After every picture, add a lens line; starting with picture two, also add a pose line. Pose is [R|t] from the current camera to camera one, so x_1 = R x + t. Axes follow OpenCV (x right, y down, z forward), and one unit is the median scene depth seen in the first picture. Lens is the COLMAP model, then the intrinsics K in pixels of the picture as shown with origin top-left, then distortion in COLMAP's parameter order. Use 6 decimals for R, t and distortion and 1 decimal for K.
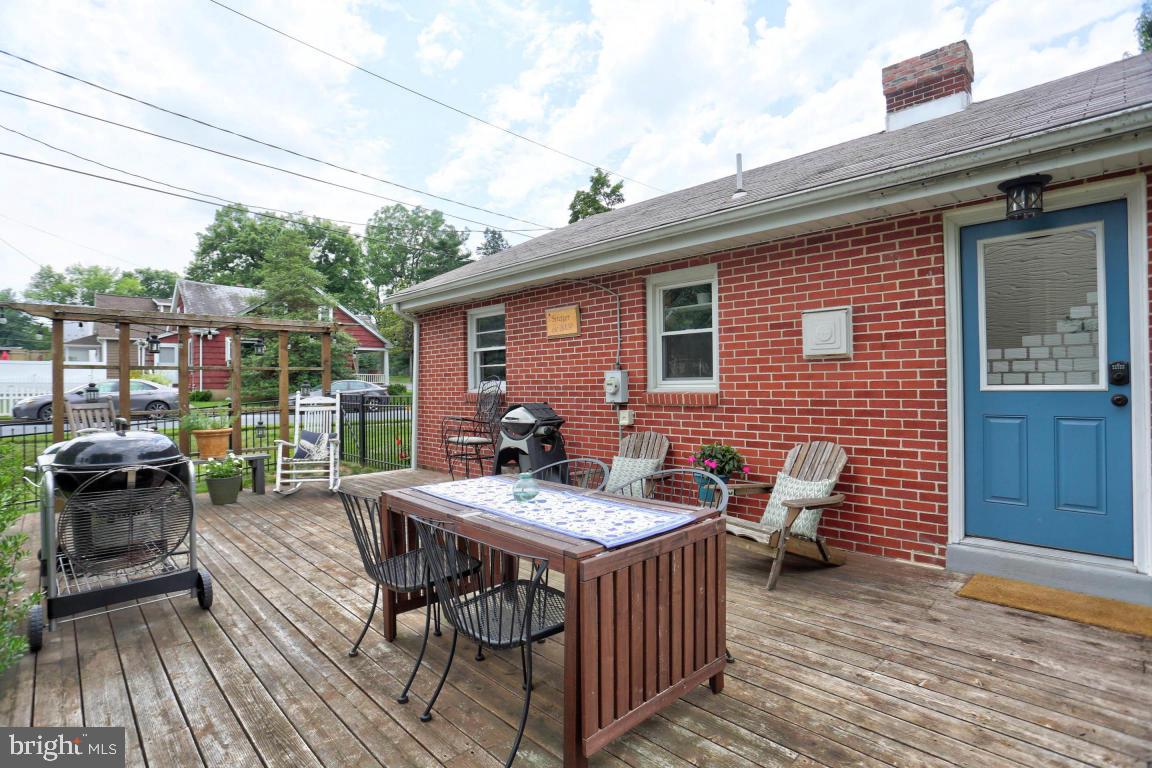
lens RADIAL K [[565.7, 0, 577.2], [0, 565.7, 376.5], [0, 0, 1]] dist [-0.061749, 0.021794]
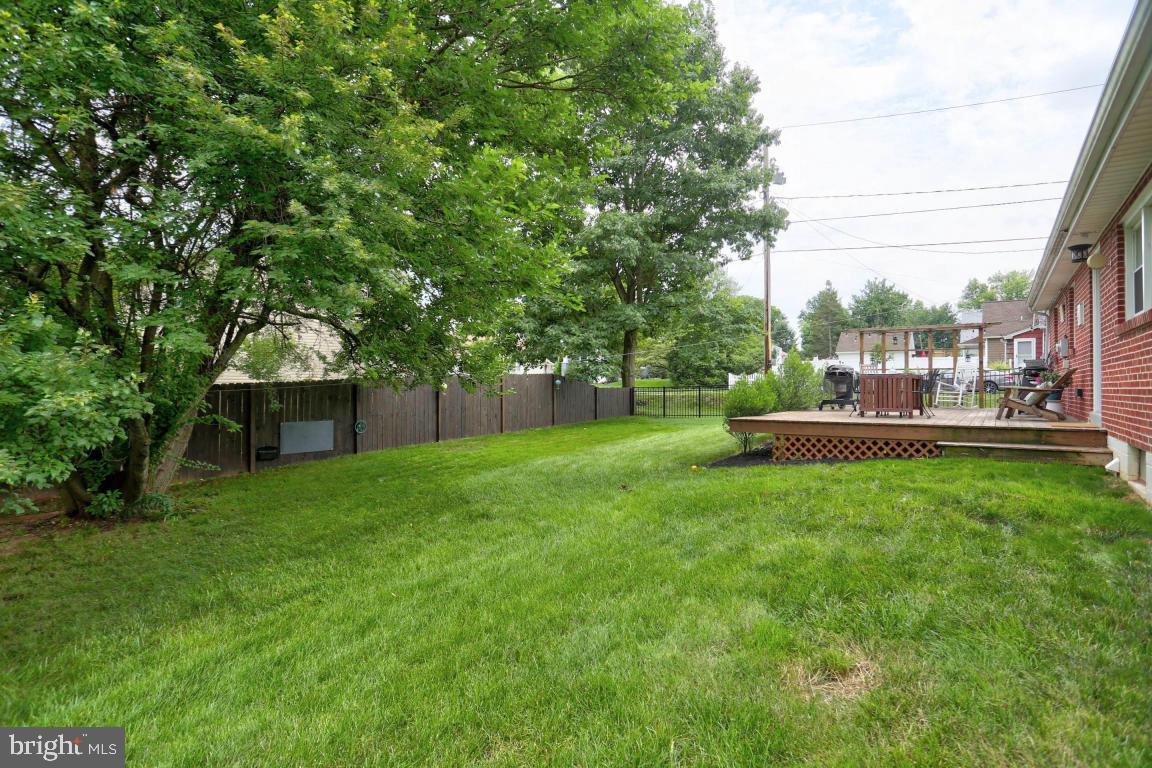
lens RADIAL K [[565.7, 0, 580.6], [0, 565.7, 390.7], [0, 0, 1]] dist [-0.061749, 0.021794]
pose [[0.159943, 0.024203, -0.986830, 1.242917], [0.005195, 0.999665, 0.025360, 0.080919], [0.987113, -0.009182, 0.159763, -0.653012]]
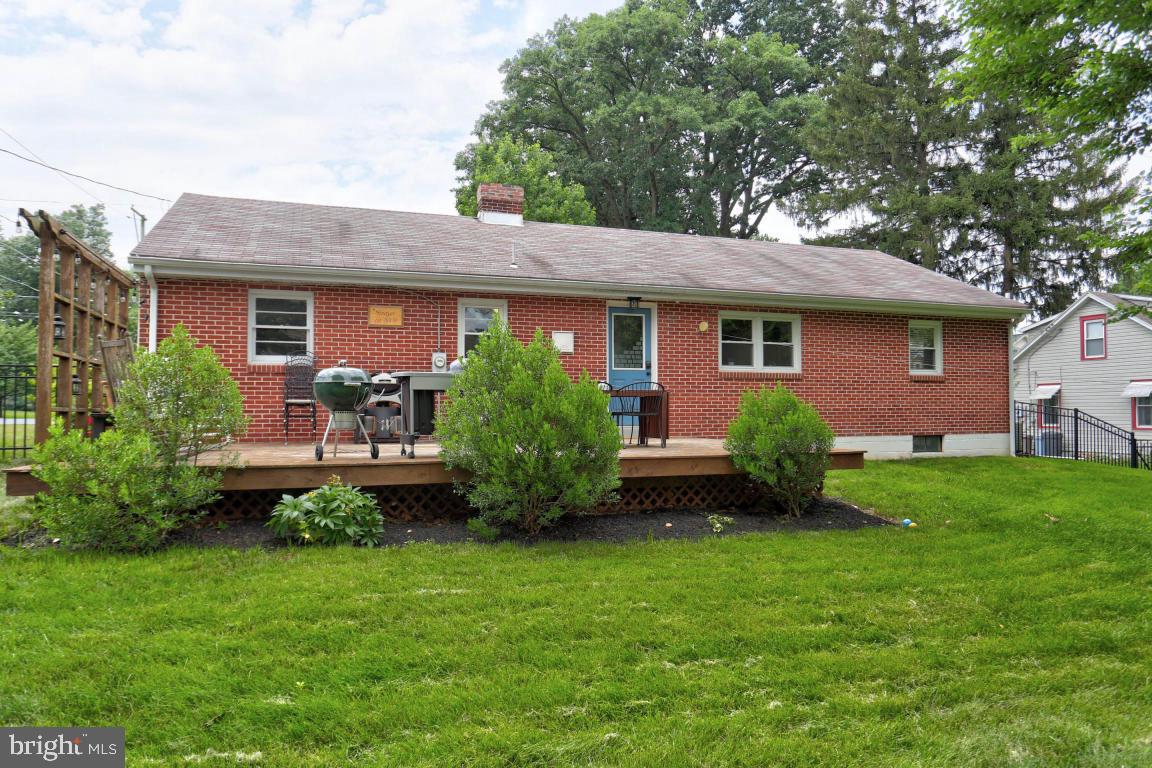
lens RADIAL K [[730.0, 0, 588.2], [0, 730.0, 380.5], [0, 0, 1]] dist [-0.024237, 0.018843]
pose [[0.418686, 0.050124, 0.906747, -1.302068], [-0.013389, 0.998708, -0.049025, 0.130840], [-0.908032, 0.008386, 0.418816, -0.191669]]
